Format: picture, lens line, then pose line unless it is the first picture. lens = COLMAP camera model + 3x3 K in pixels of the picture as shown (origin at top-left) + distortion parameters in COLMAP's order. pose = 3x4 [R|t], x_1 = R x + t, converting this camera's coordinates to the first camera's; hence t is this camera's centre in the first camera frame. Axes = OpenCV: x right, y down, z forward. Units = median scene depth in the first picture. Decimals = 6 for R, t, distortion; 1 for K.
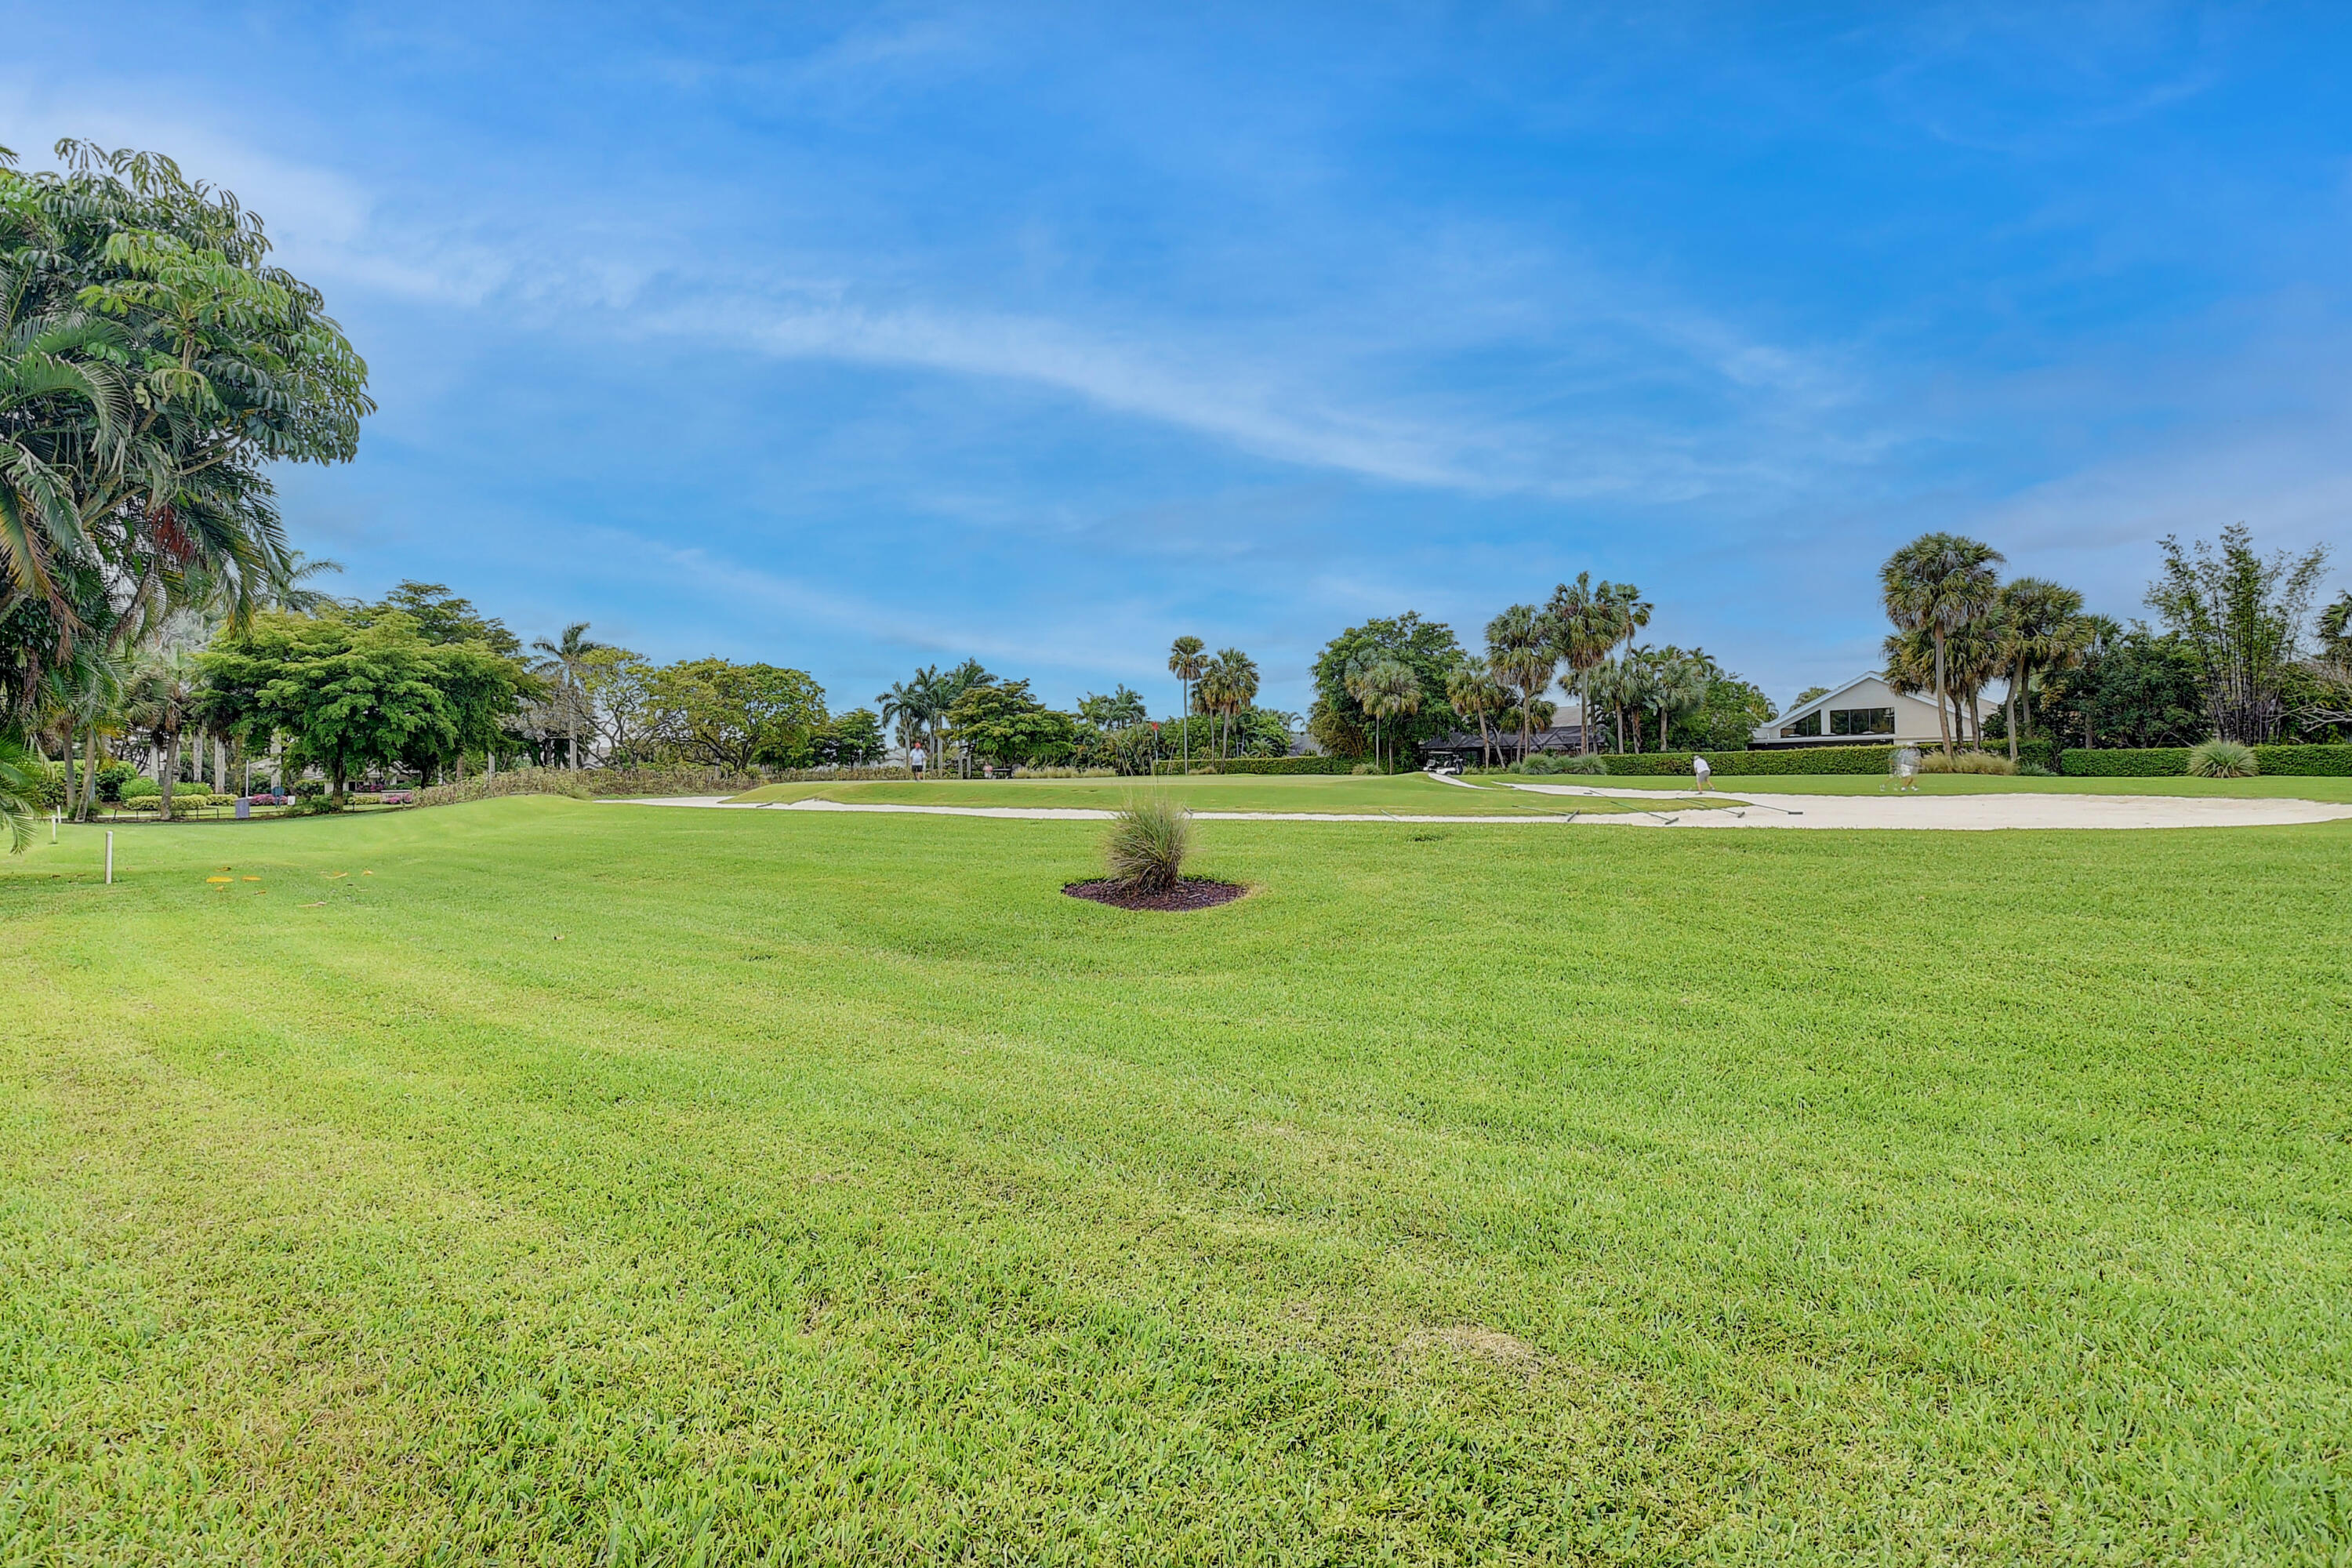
lens RADIAL K [[1034.2, 0, 1156.0], [0, 1034.2, 751.1], [0, 0, 1]] dist [-0.008515, -0.012575]
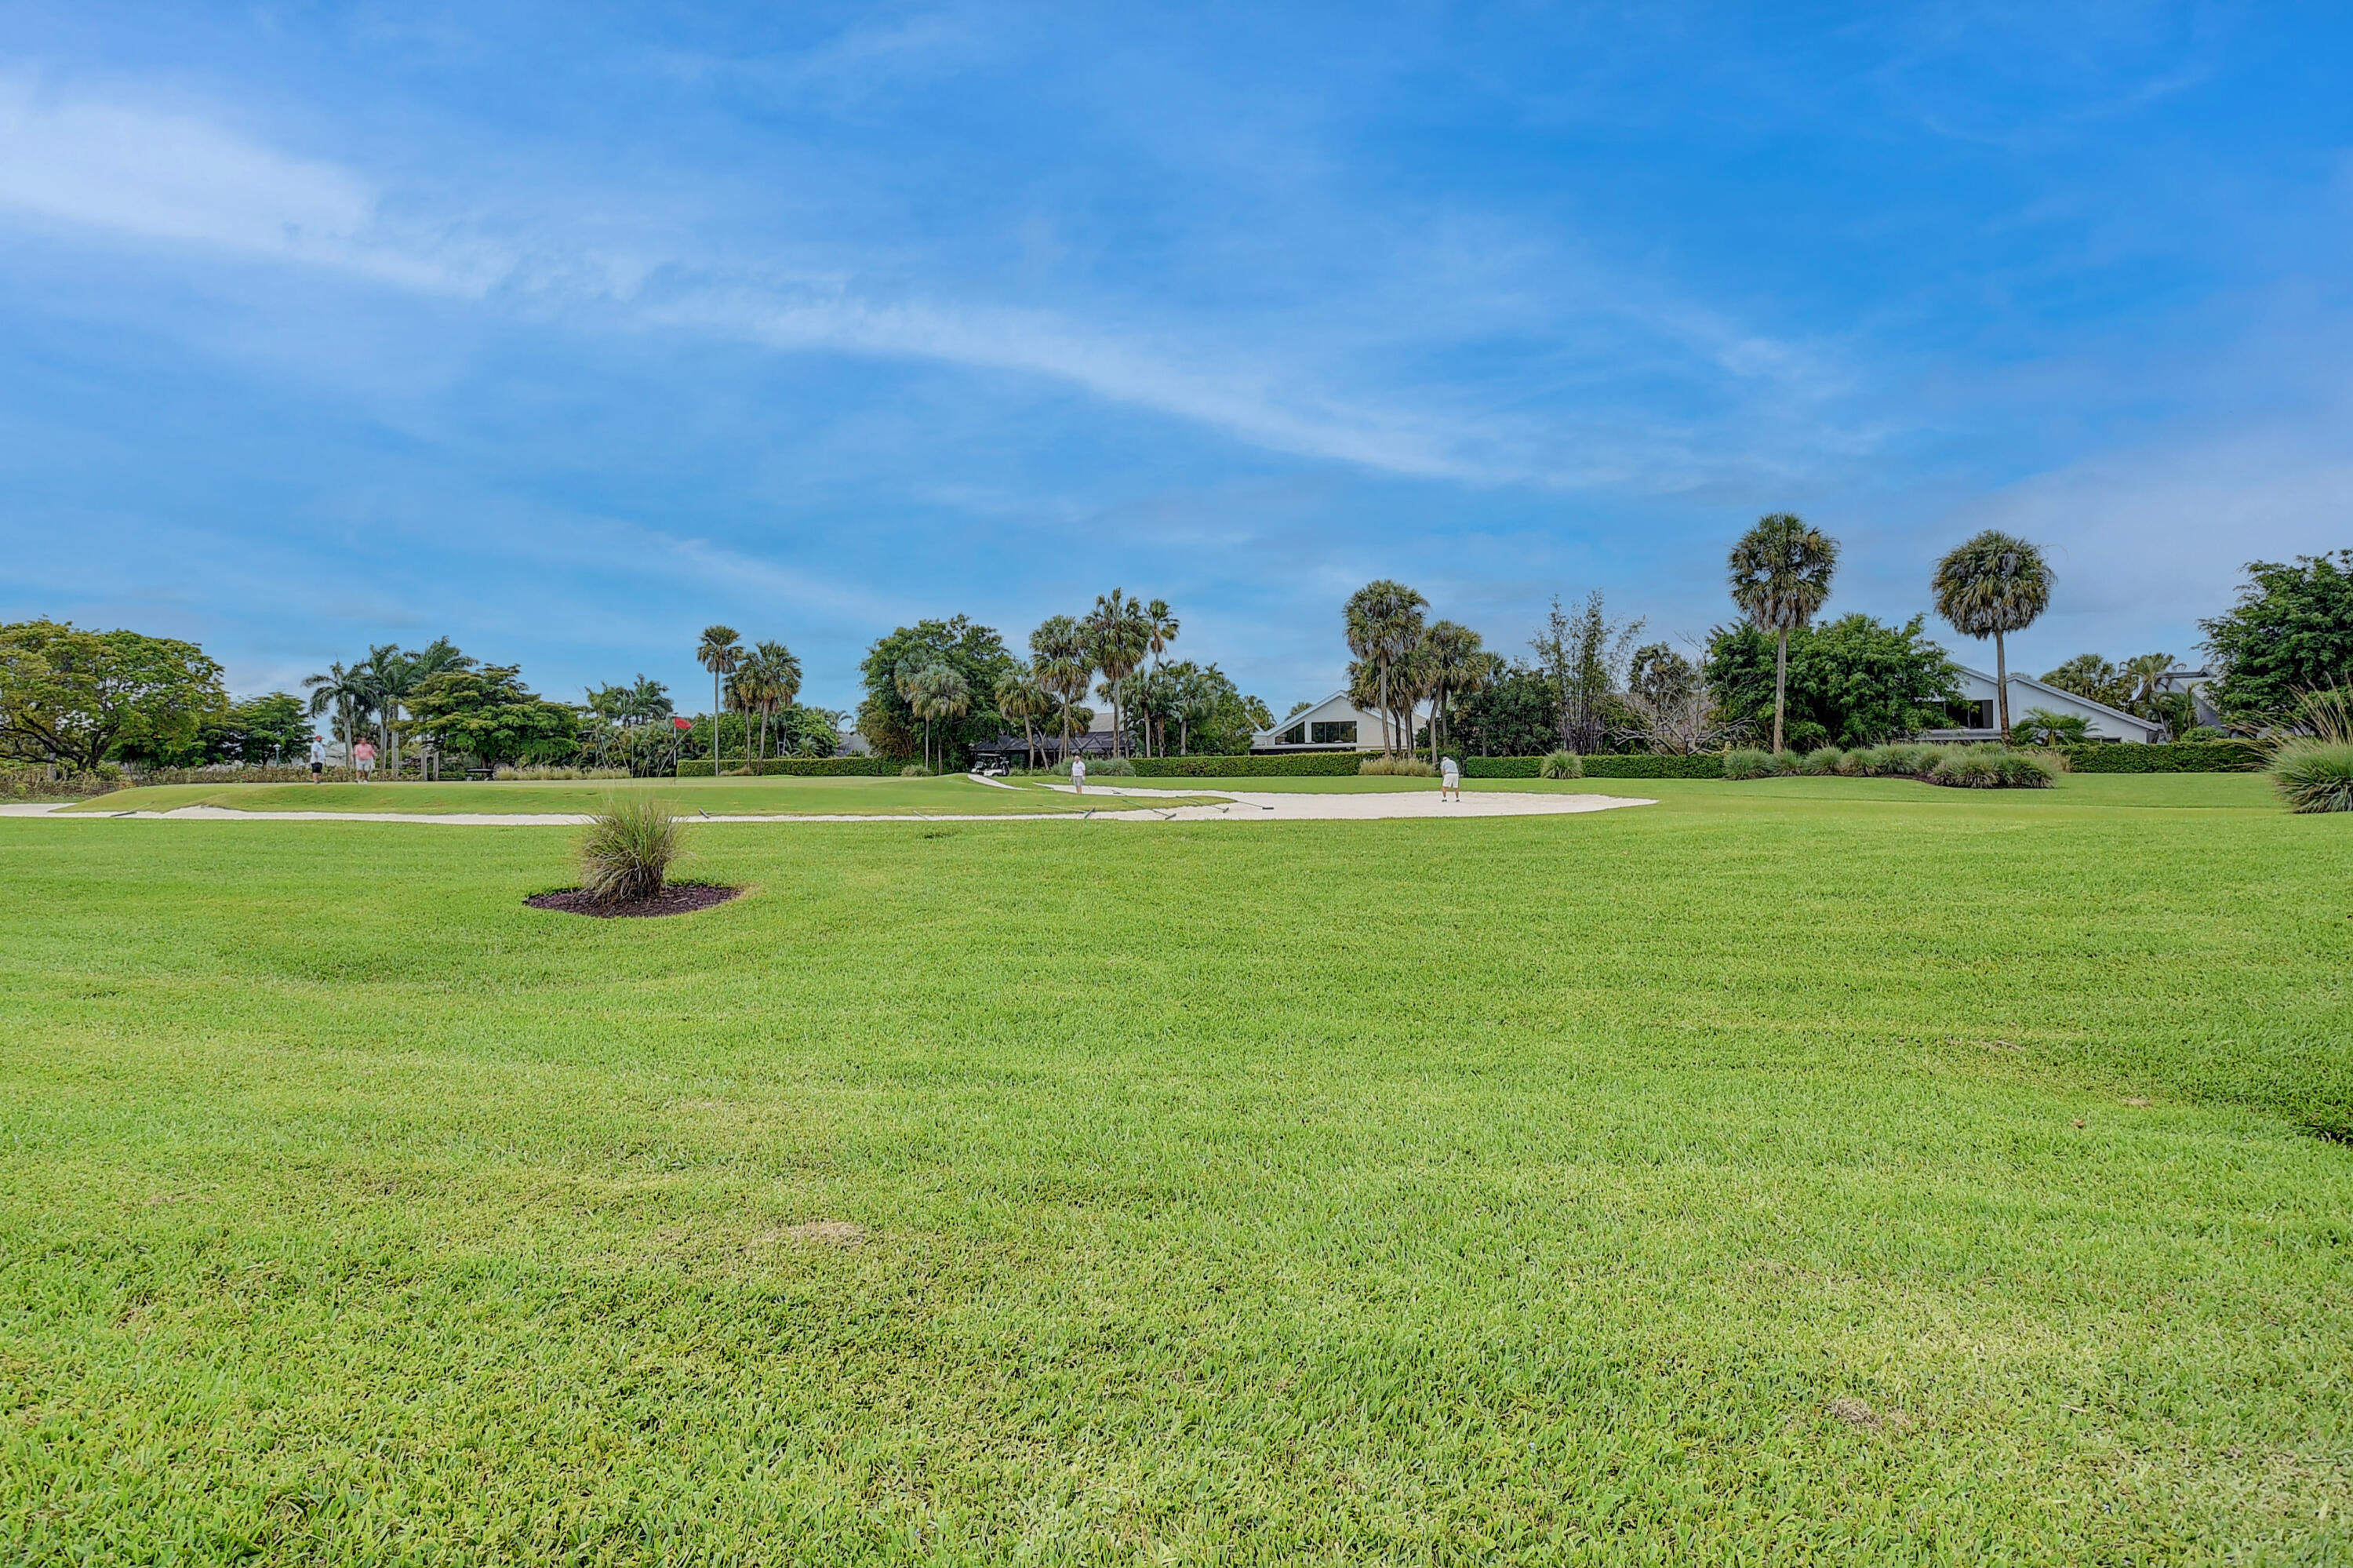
lens RADIAL K [[1034.7, 0, 1168.0], [0, 1034.7, 746.6], [0, 0, 1]] dist [-0.008515, -0.012575]
pose [[0.905675, 0.012311, 0.423794, 0.005791], [-0.009850, 0.999920, -0.007997, -0.000048], [-0.423858, 0.003068, 0.905723, -0.010790]]
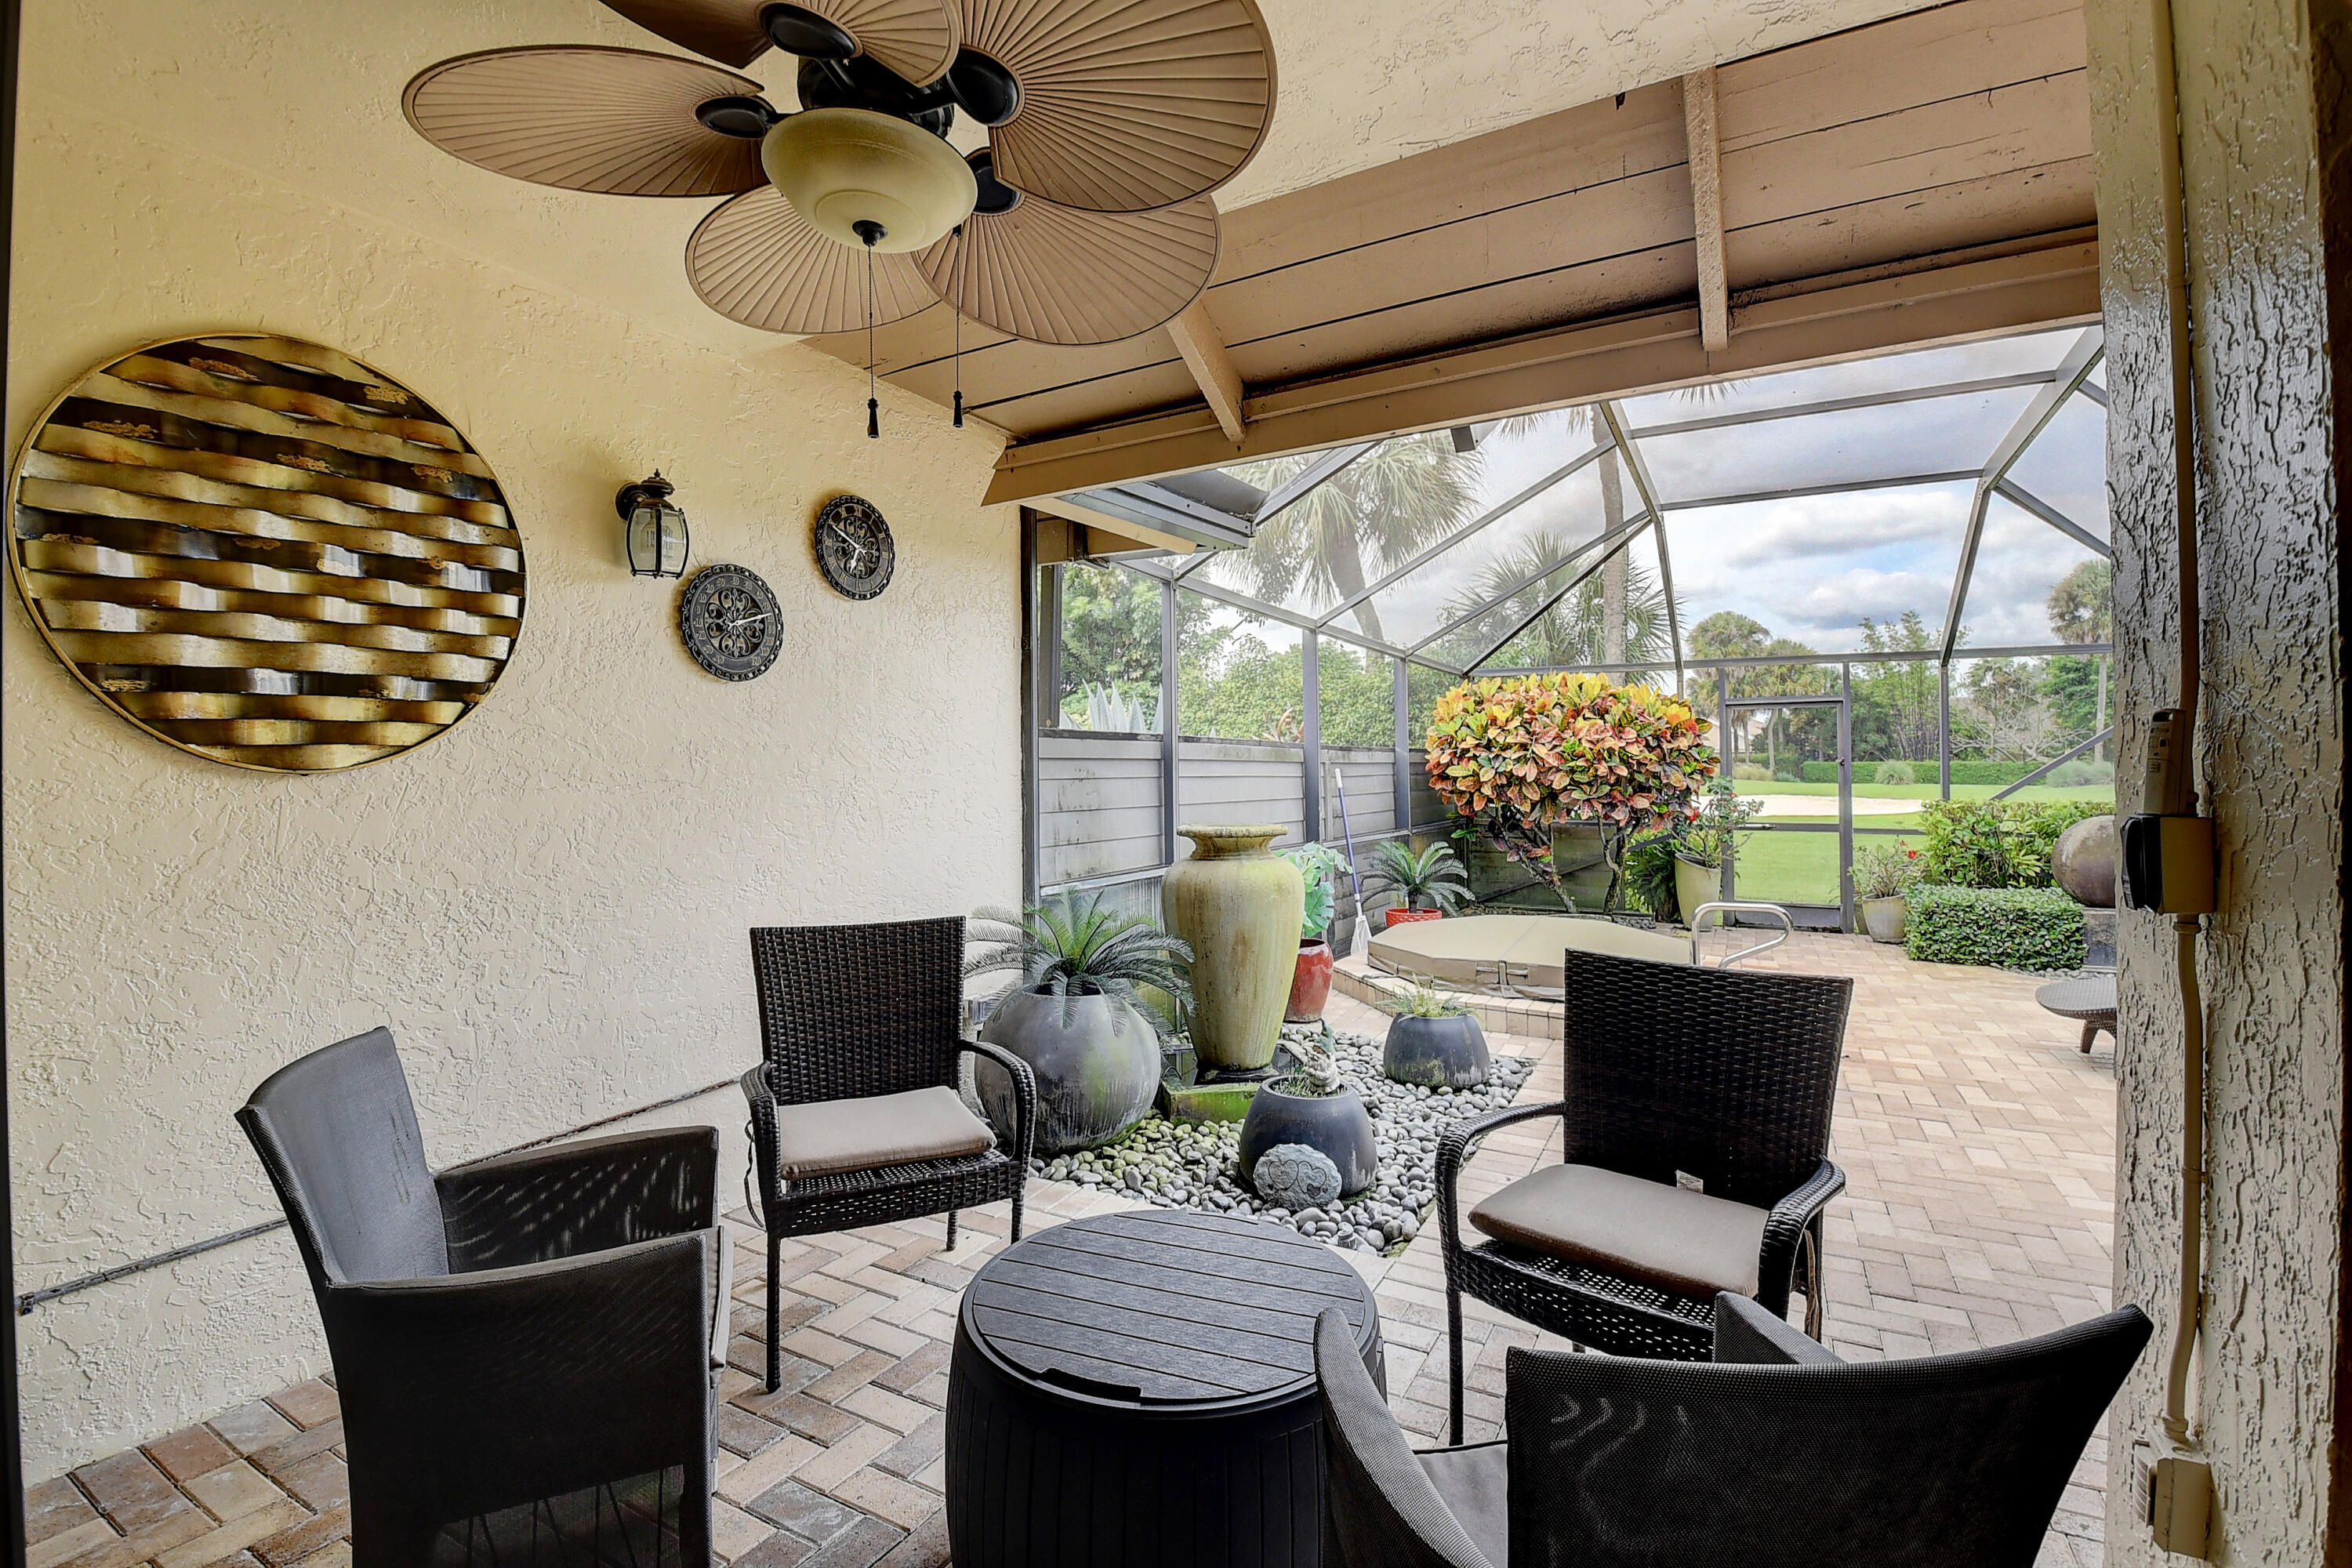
lens RADIAL K [[1034.2, 0, 1159.7], [0, 1034.2, 756.9], [0, 0, 1]] dist [-0.008515, -0.012575]
pose [[0.986830, 0.009264, 0.161495, -0.248786], [-0.011098, 0.999884, 0.010455, -0.015103], [-0.161379, -0.012110, 0.986818, -0.296162]]
